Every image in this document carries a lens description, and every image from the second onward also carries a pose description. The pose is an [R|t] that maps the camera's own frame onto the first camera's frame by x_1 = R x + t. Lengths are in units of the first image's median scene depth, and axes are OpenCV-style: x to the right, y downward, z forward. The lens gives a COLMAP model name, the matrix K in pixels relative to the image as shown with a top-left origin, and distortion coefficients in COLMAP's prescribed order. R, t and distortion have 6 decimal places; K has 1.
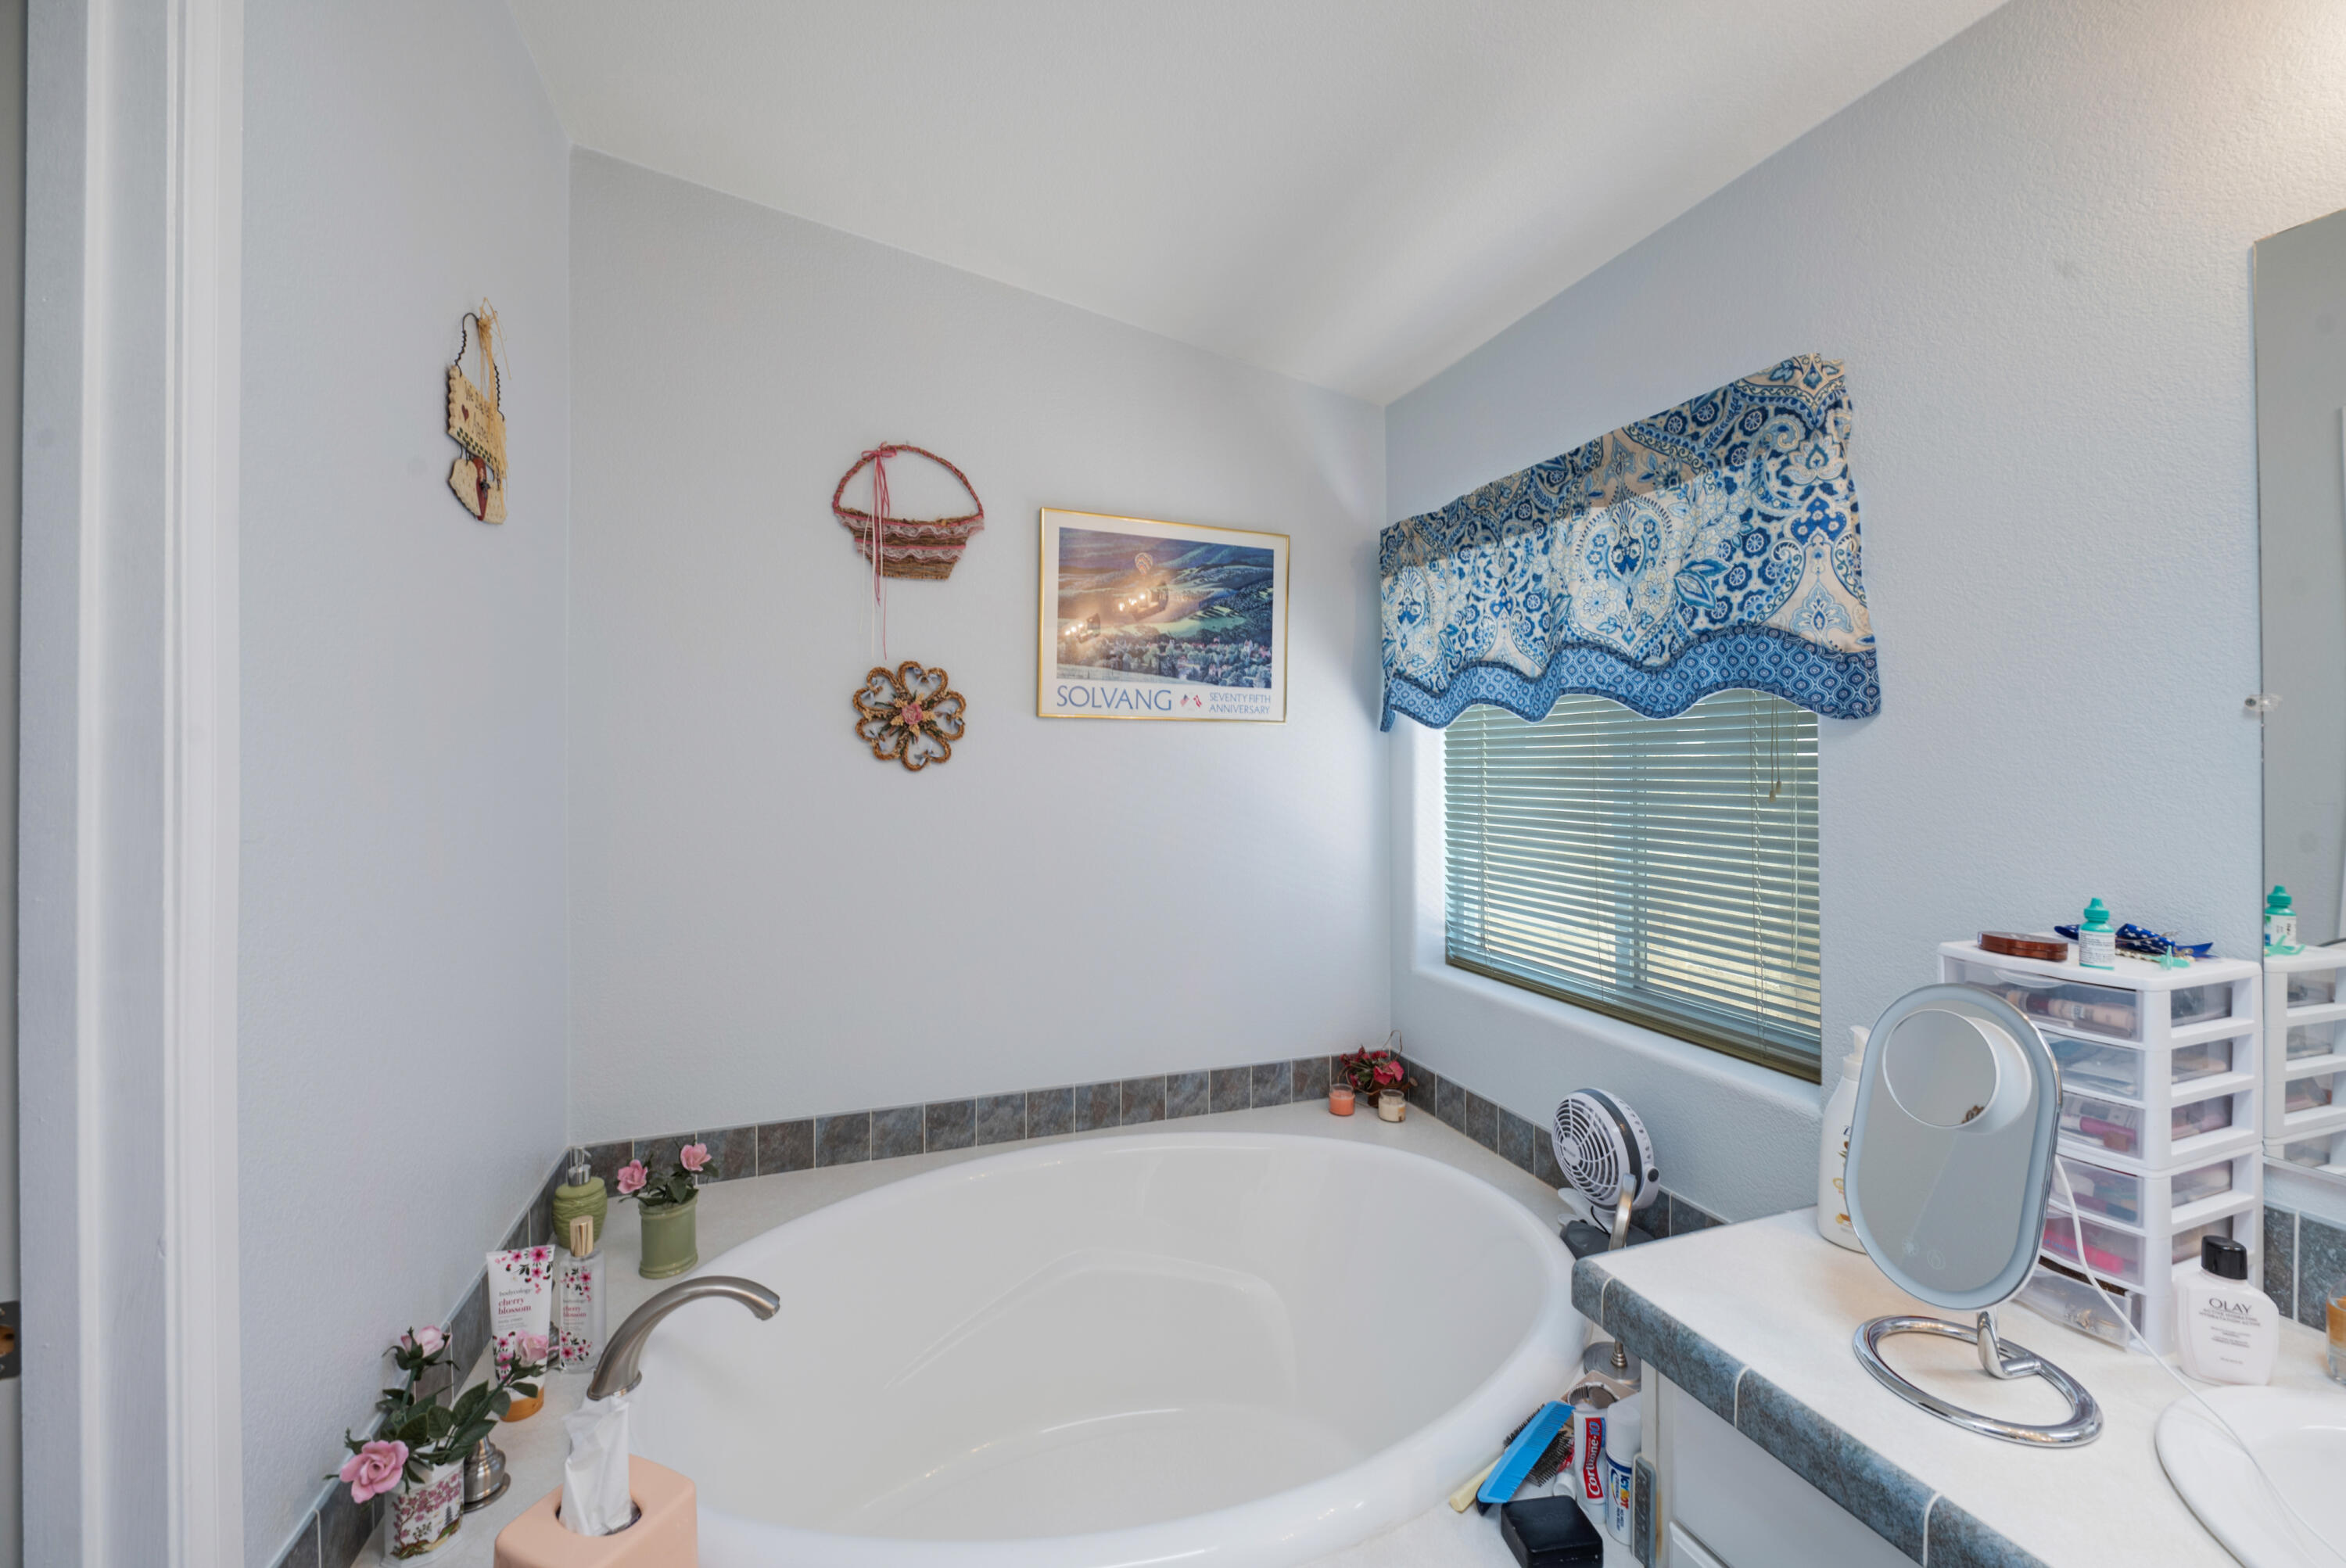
lens RADIAL K [[950.8, 0, 1178.6], [0, 950.8, 758.8], [0, 0, 1]] dist [-0.014579, -0.000866]
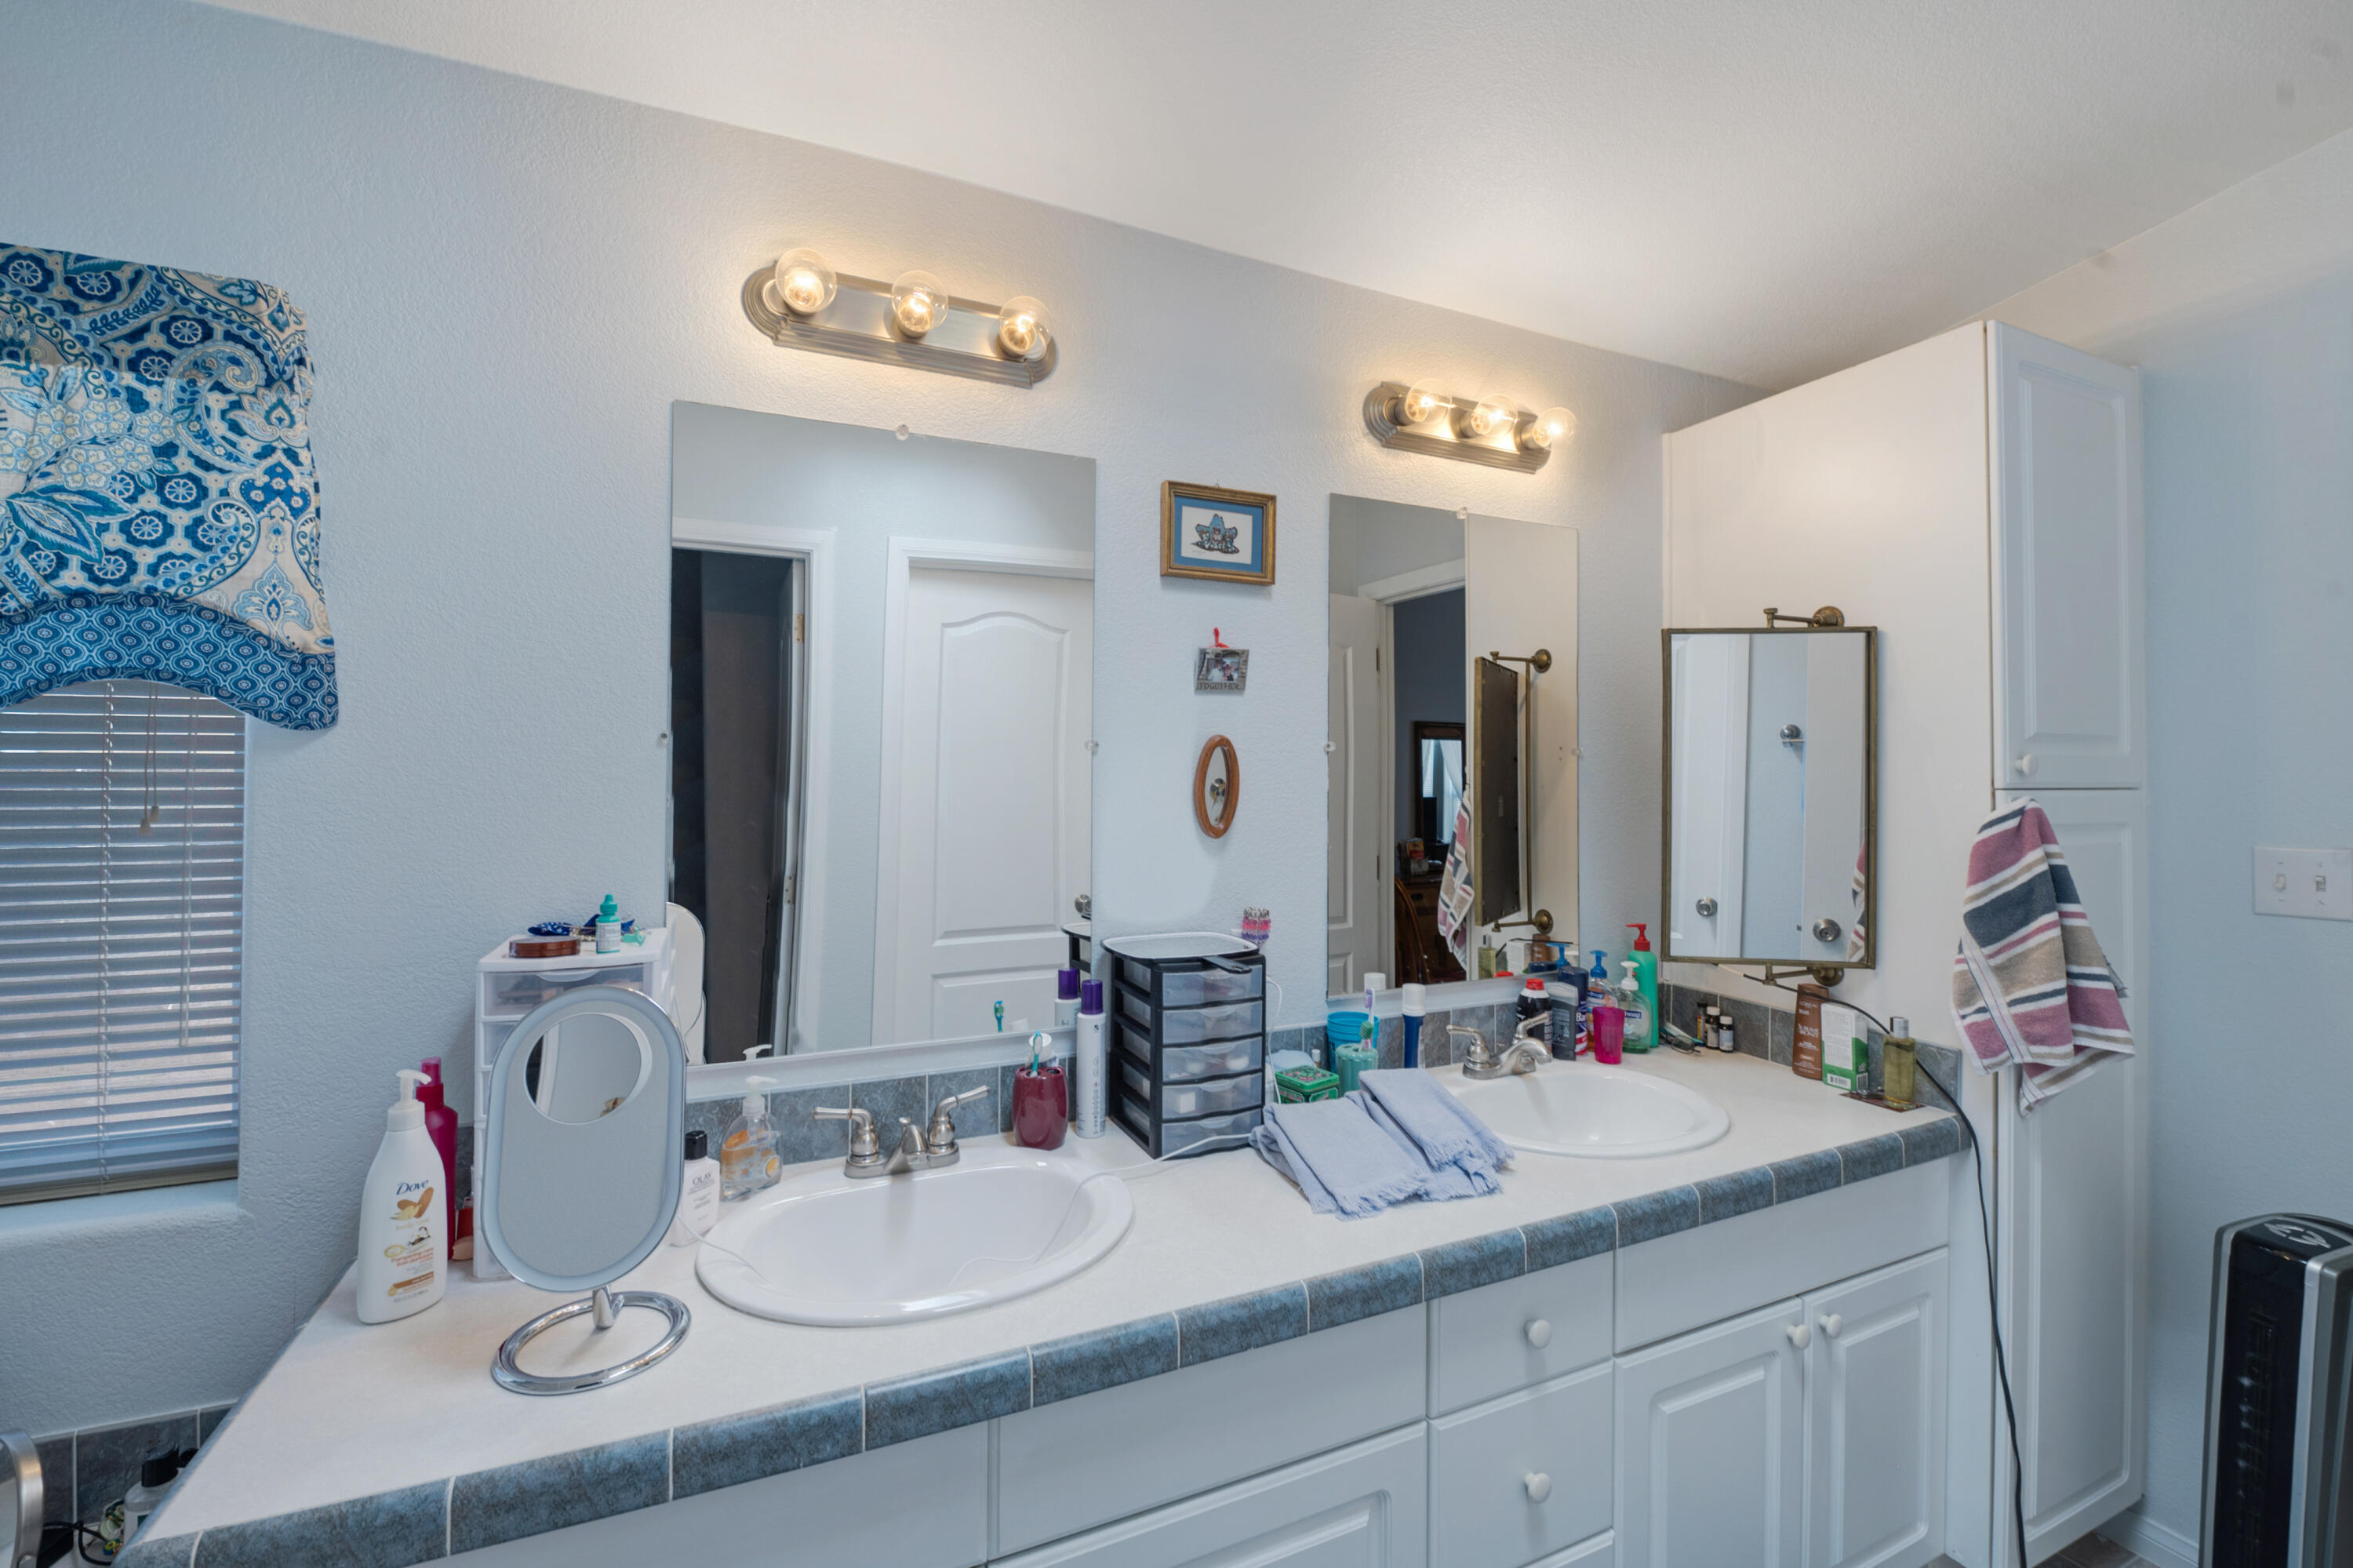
lens RADIAL K [[953.6, 0, 1192.6], [0, 953.6, 770.1], [0, 0, 1]] dist [-0.014579, -0.000866]
pose [[-0.086688, 0.014081, 0.996136, -0.208488], [-0.000218, 0.999900, -0.014153, 0.006216], [-0.996235, -0.001444, -0.086677, 0.260360]]
